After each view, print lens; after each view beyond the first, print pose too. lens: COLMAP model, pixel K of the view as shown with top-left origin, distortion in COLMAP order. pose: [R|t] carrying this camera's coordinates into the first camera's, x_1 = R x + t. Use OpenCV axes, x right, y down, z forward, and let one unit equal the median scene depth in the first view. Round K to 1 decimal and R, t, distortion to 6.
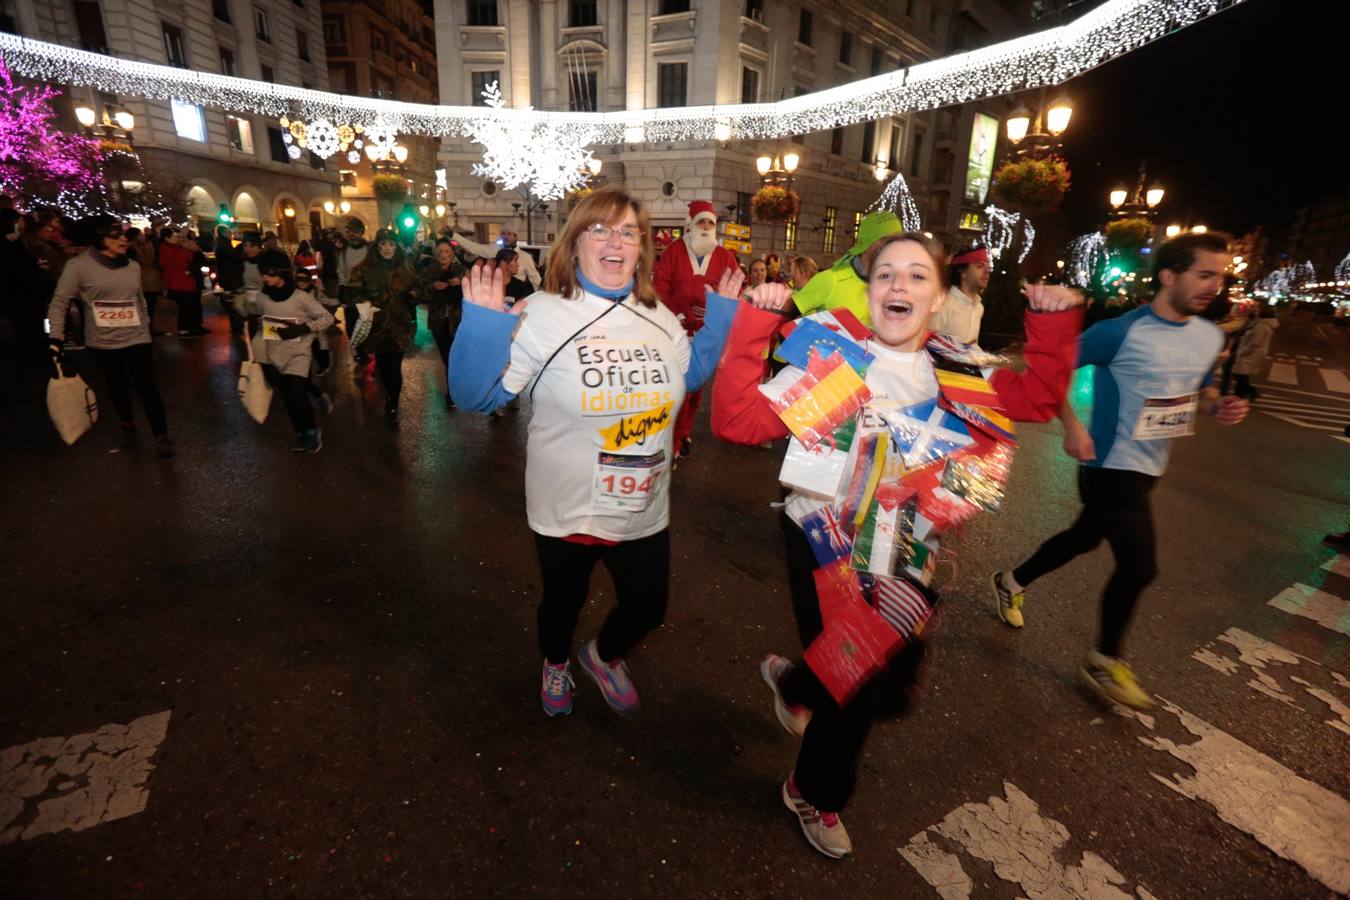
lens RADIAL K [[615.9, 0, 675.0], [0, 615.9, 453.9], [0, 0, 1]] dist [-0.044484, 0.014134]
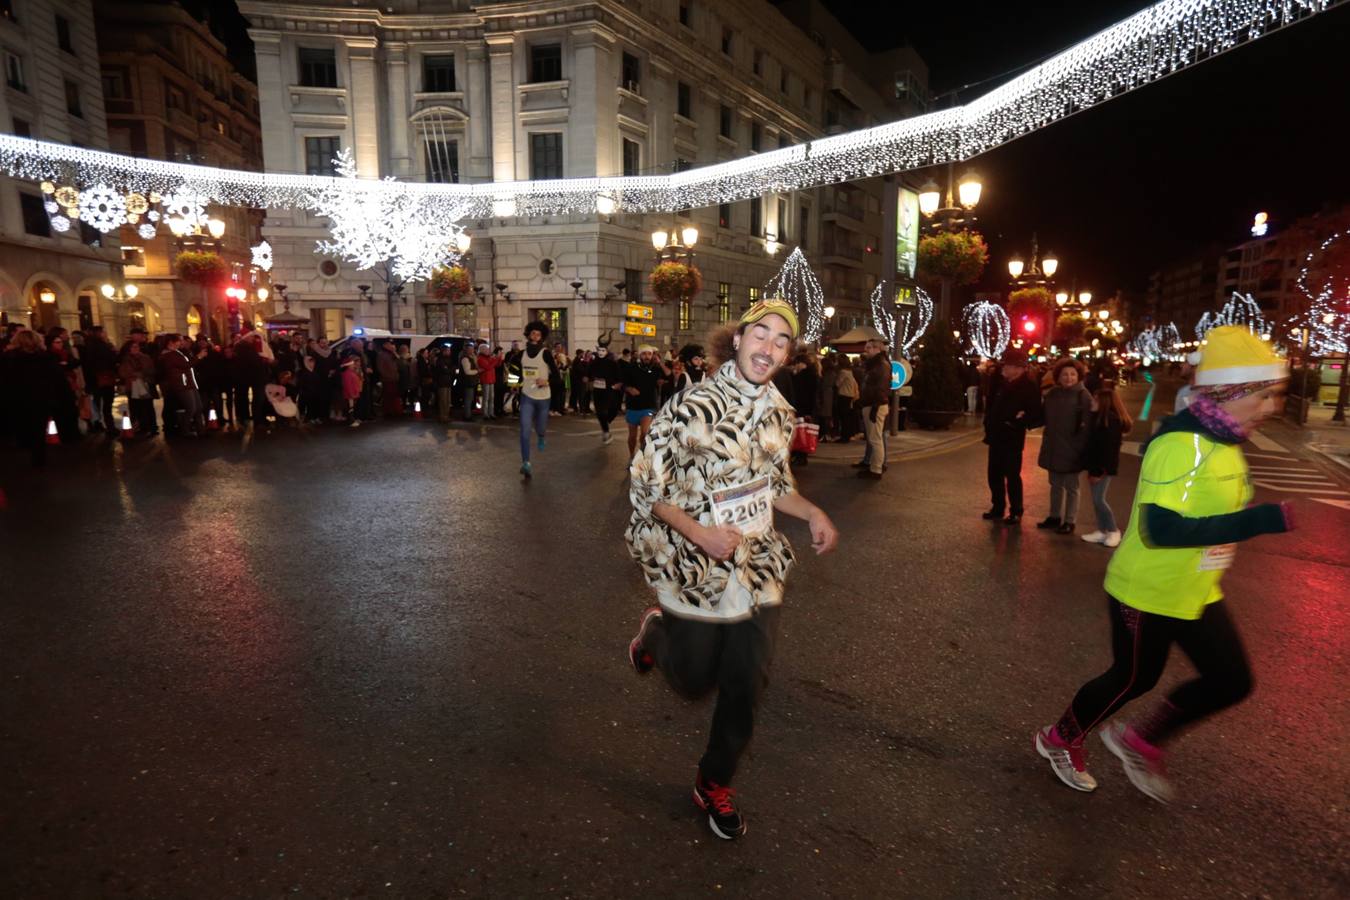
lens RADIAL K [[715.3, 0, 675.9], [0, 715.3, 451.2], [0, 0, 1]] dist [-0.043808, 0.028032]
pose [[0.980684, -0.057703, 0.186893, -0.036852], [0.085558, 0.985786, -0.144591, -0.008289], [-0.175893, 0.157788, 0.971681, 0.013960]]
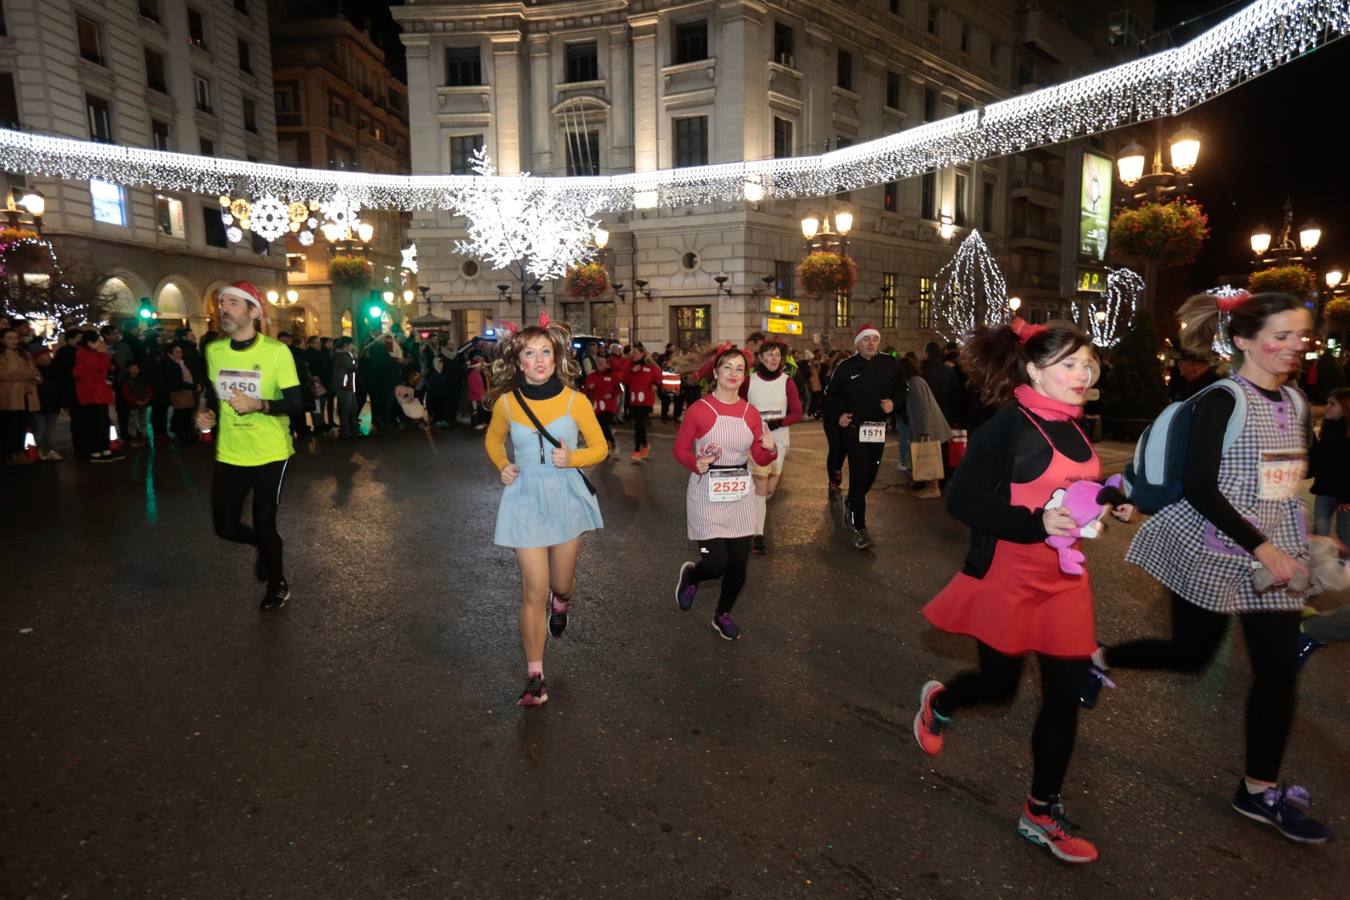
lens RADIAL K [[790.3, 0, 674.5], [0, 790.3, 450.2], [0, 0, 1]] dist [-0.039479, 0.038105]
pose [[0.999063, -0.038089, -0.020559, -0.019555], [0.033984, 0.984441, -0.172398, -0.004500], [0.026805, 0.171537, 0.984813, 0.008084]]
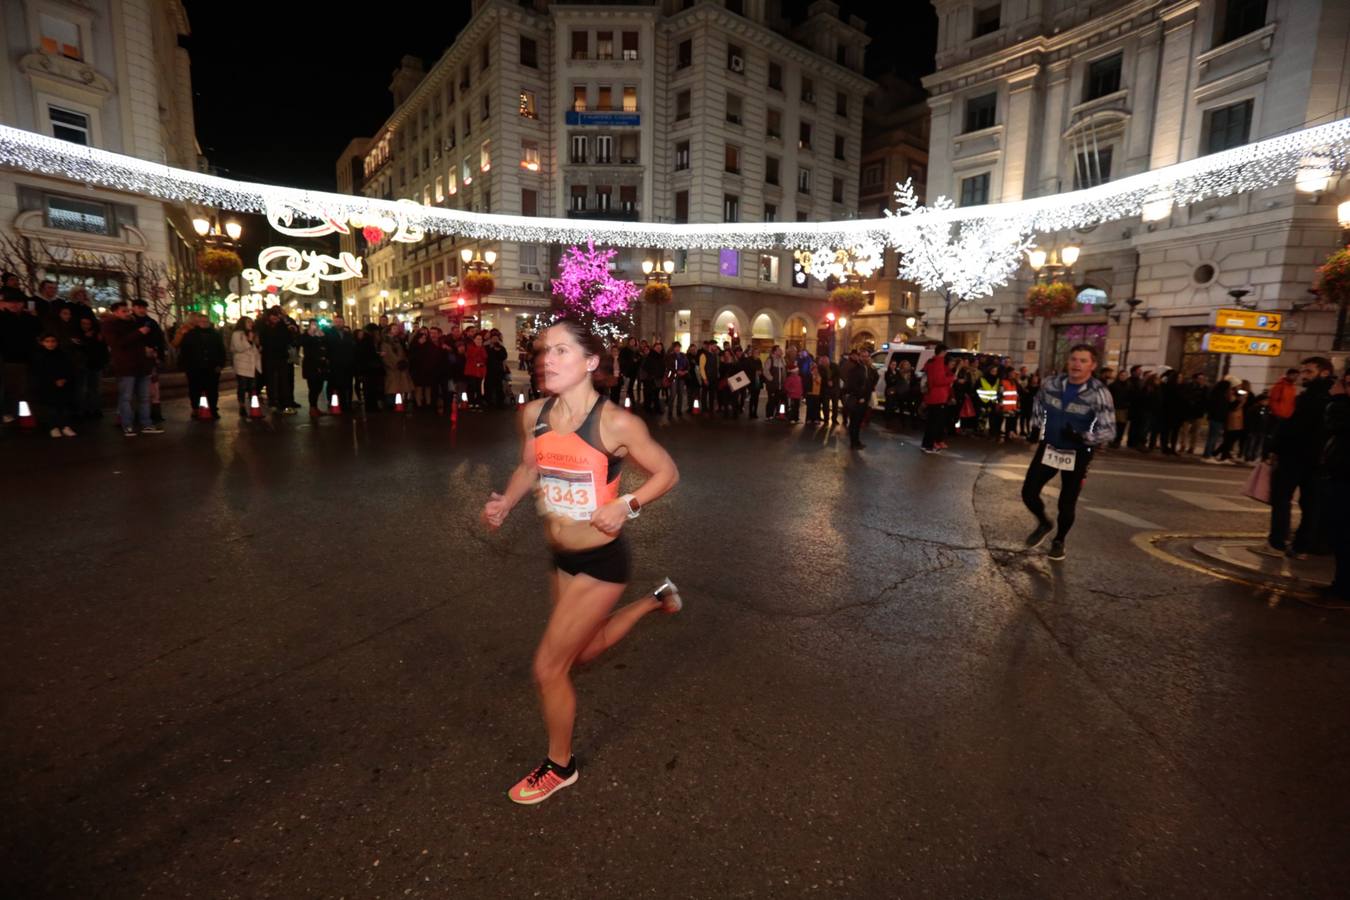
lens RADIAL K [[615.9, 0, 675.0], [0, 615.9, 453.9], [0, 0, 1]] dist [-0.044484, 0.014134]
pose [[0.647114, 0.098921, -0.755948, 0.142211], [-0.234258, 0.969378, -0.073683, -0.037301], [0.725511, 0.224768, 0.650472, 0.154812]]
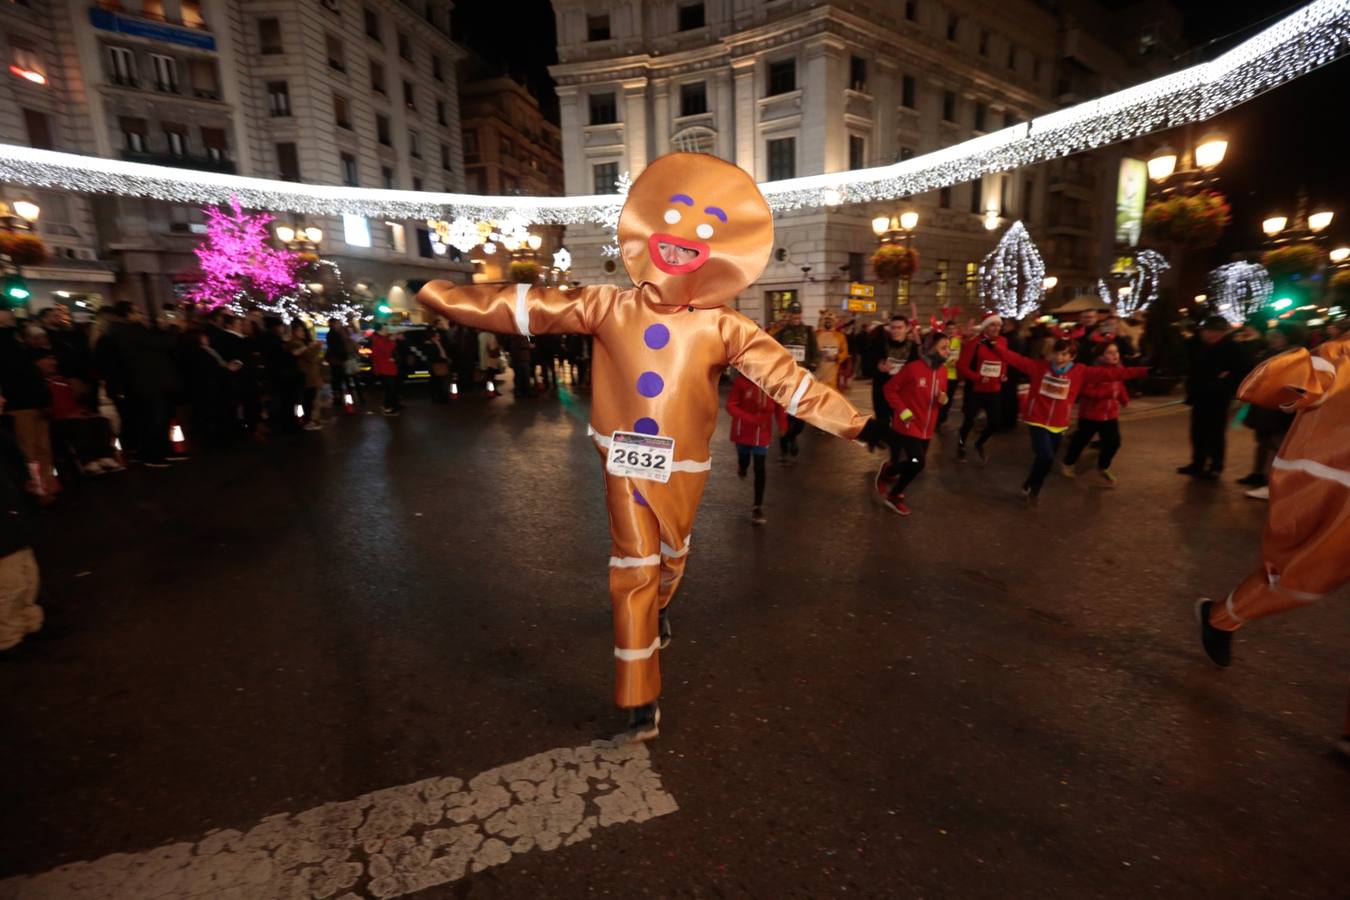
lens RADIAL K [[616.7, 0, 674.7], [0, 616.7, 453.4], [0, 0, 1]] dist [-0.047874, 0.016264]
pose [[0.987409, -0.032552, -0.154800, -0.038794], [0.017146, 0.994856, -0.099834, 0.000639], [0.157254, 0.095923, 0.982889, -0.014862]]
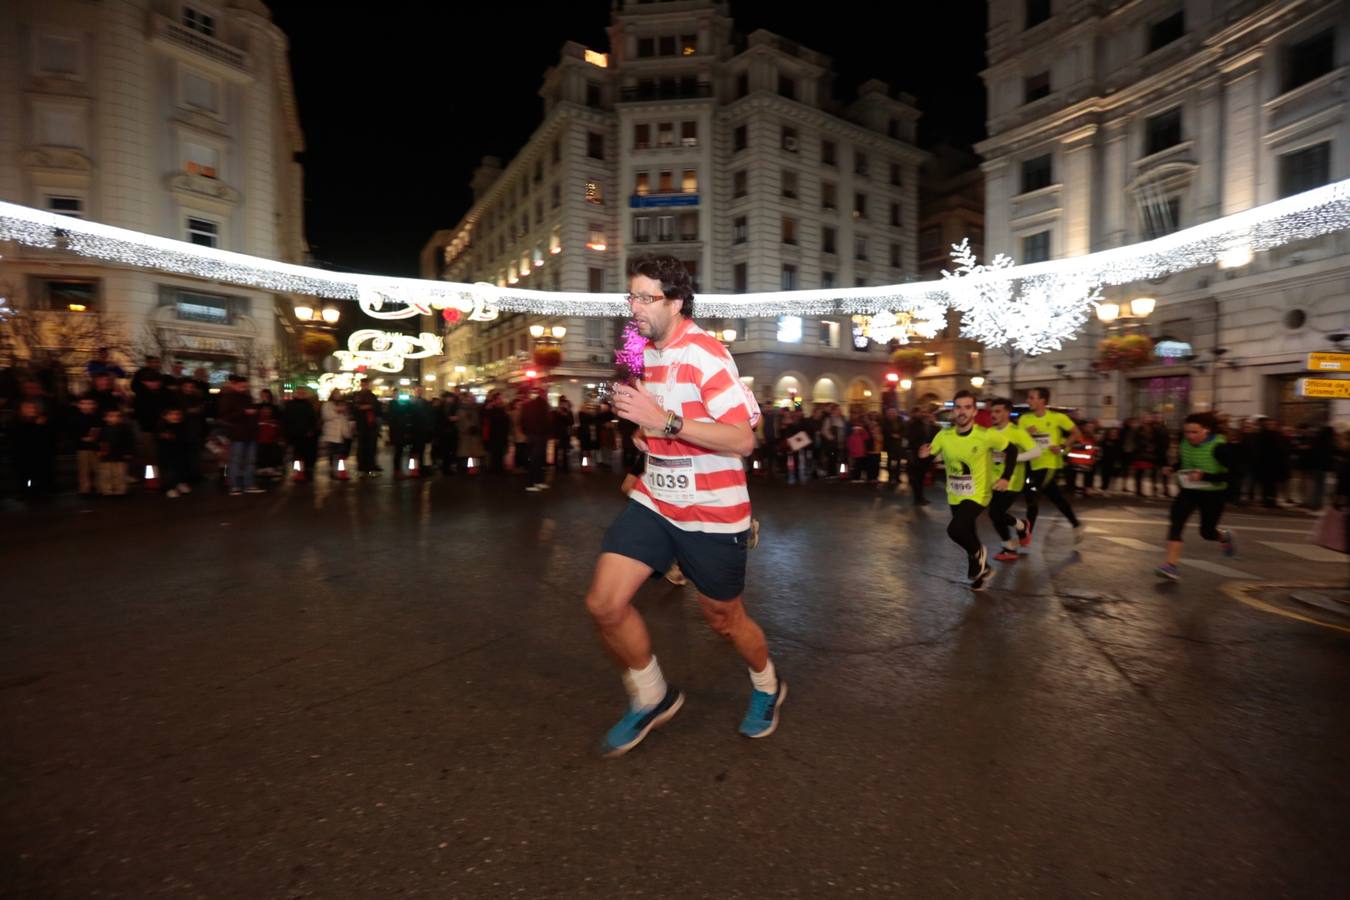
lens RADIAL K [[618.1, 0, 674.6], [0, 618.1, 453.4], [0, 0, 1]] dist [-0.047892, 0.016634]
pose [[0.565259, 0.003858, -0.824904, 0.149285], [-0.235349, 0.959182, -0.156784, -0.031379], [0.790628, 0.282764, 0.543094, 0.153806]]
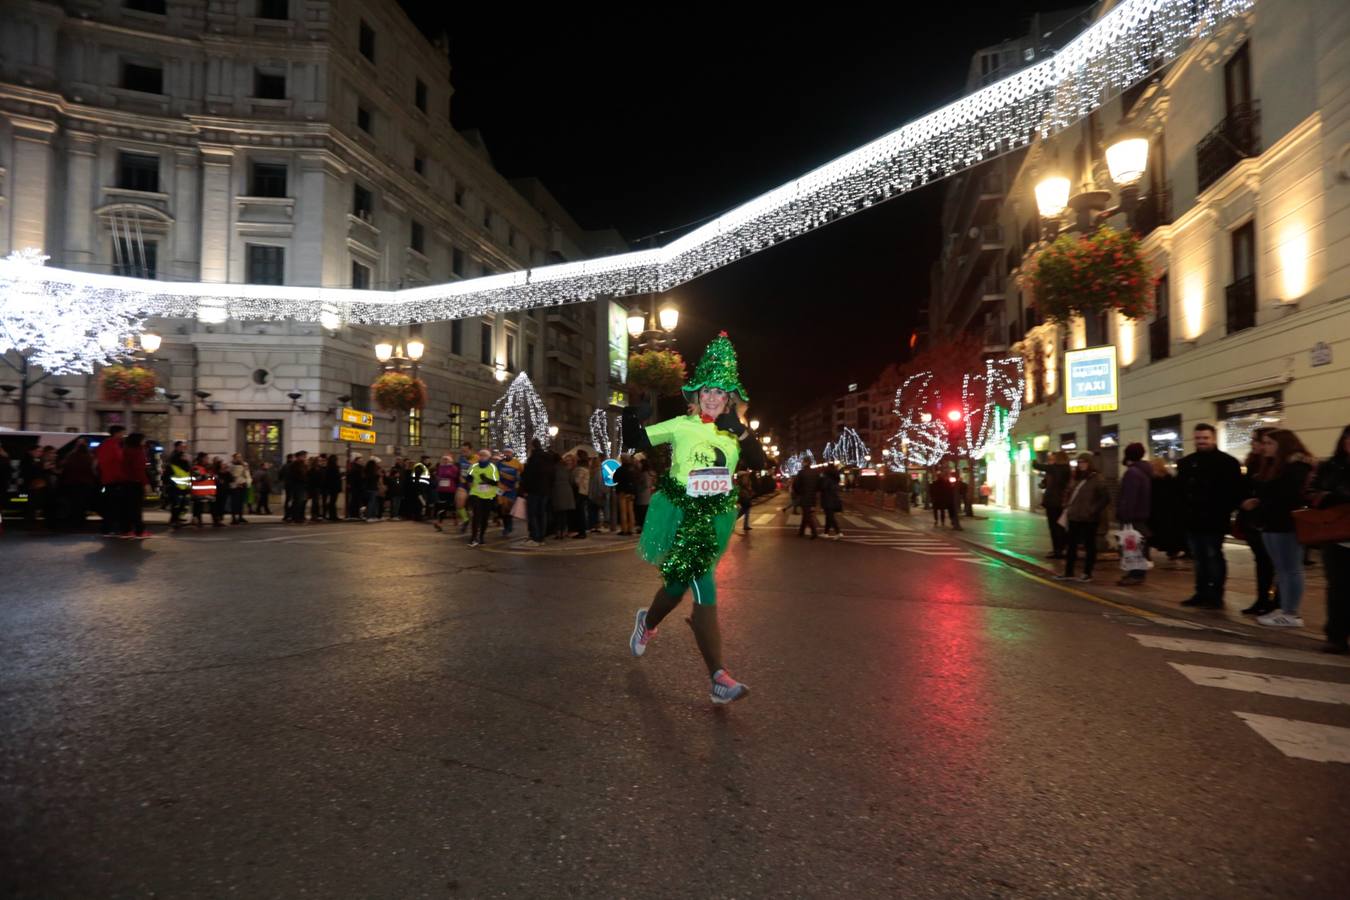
lens RADIAL K [[615.8, 0, 673.5], [0, 615.8, 455.5], [0, 0, 1]] dist [-0.050534, 0.019166]
pose [[0.830404, -0.018956, 0.556838, -0.003625], [0.193597, 0.946965, -0.256471, -0.006489], [-0.522445, 0.320777, 0.790034, 0.080755]]
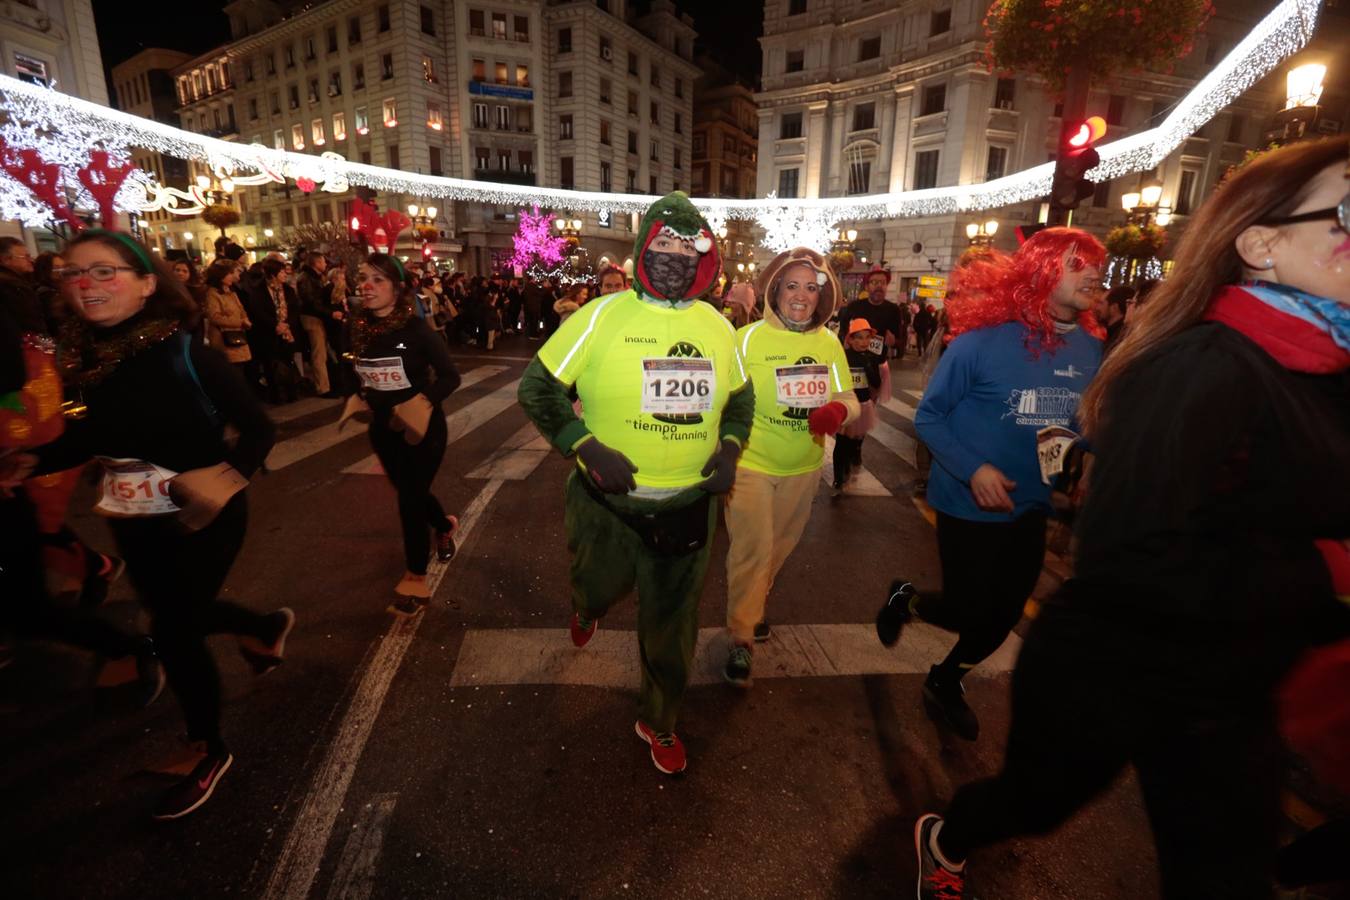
lens RADIAL K [[628.3, 0, 673.7], [0, 628.3, 452.9], [0, 0, 1]] dist [-0.040022, 0.014083]
pose [[0.869604, 0.107152, -0.481982, 0.221854], [-0.143835, 0.988806, -0.039684, 0.107696], [0.472334, 0.103835, 0.875282, -0.318517]]
